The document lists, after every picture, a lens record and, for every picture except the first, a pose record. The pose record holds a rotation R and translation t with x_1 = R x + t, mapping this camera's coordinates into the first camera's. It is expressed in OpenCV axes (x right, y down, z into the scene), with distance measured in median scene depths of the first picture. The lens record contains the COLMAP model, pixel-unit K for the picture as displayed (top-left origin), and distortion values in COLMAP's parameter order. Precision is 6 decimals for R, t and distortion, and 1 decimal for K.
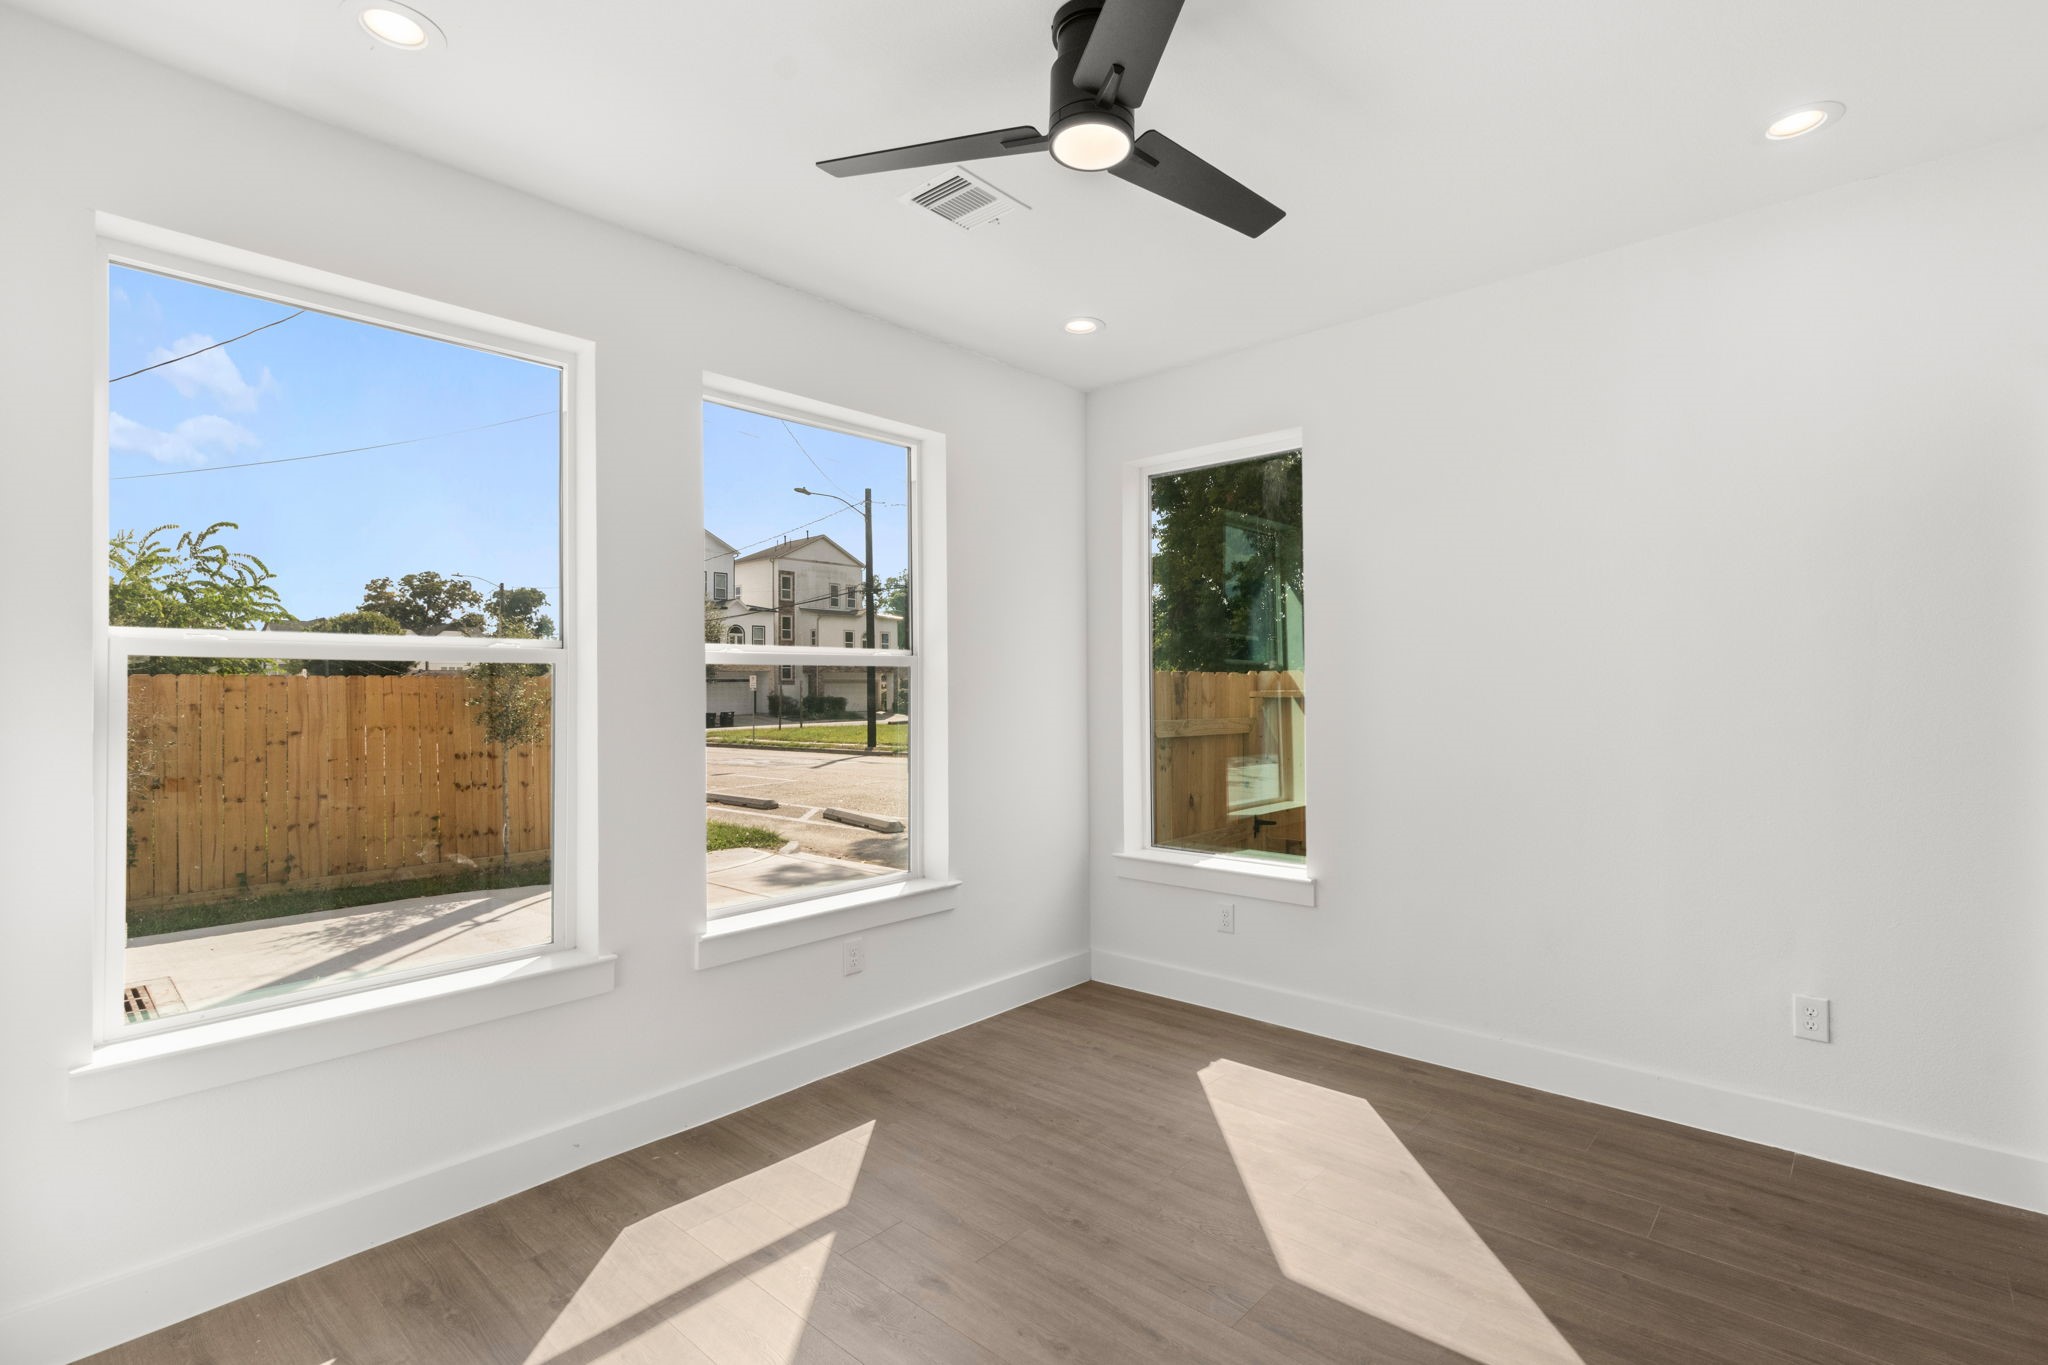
lens RADIAL K [[963.4, 0, 1024.0], [0, 963.4, 682.5], [0, 0, 1]] dist [0.000962, 0.000568]
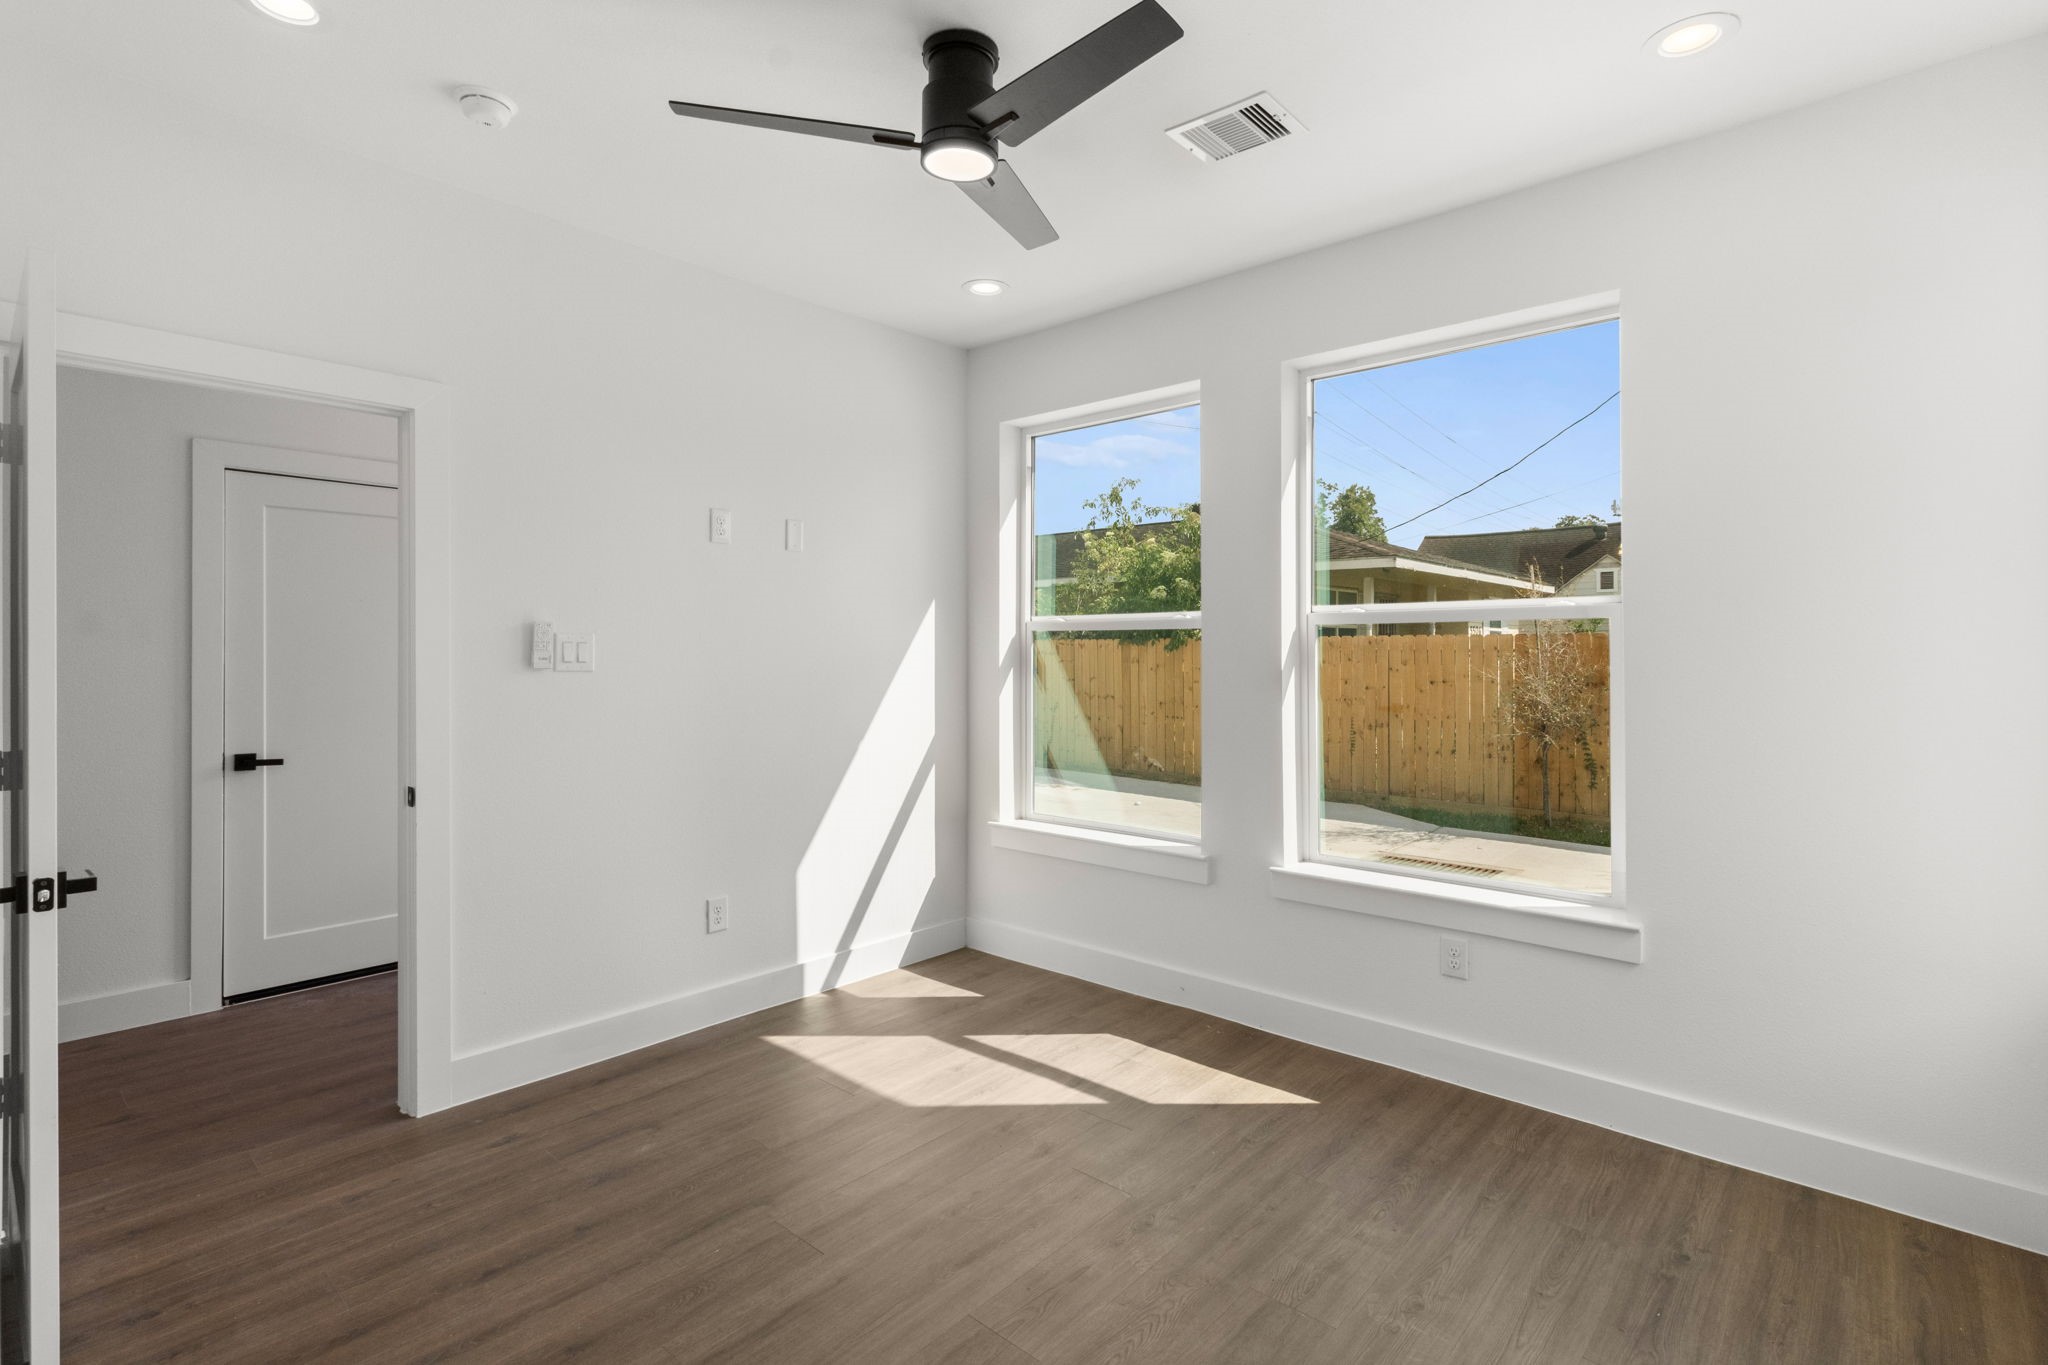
lens RADIAL K [[962.6, 0, 1031.3], [0, 962.6, 643.7], [0, 0, 1]] dist [-0.003482, 0.000178]
pose [[0.005577, 0.000615, -0.999984, 0.738329], [0.008299, 0.999965, 0.000661, -0.000984], [0.999950, -0.008302, 0.005572, 0.667727]]
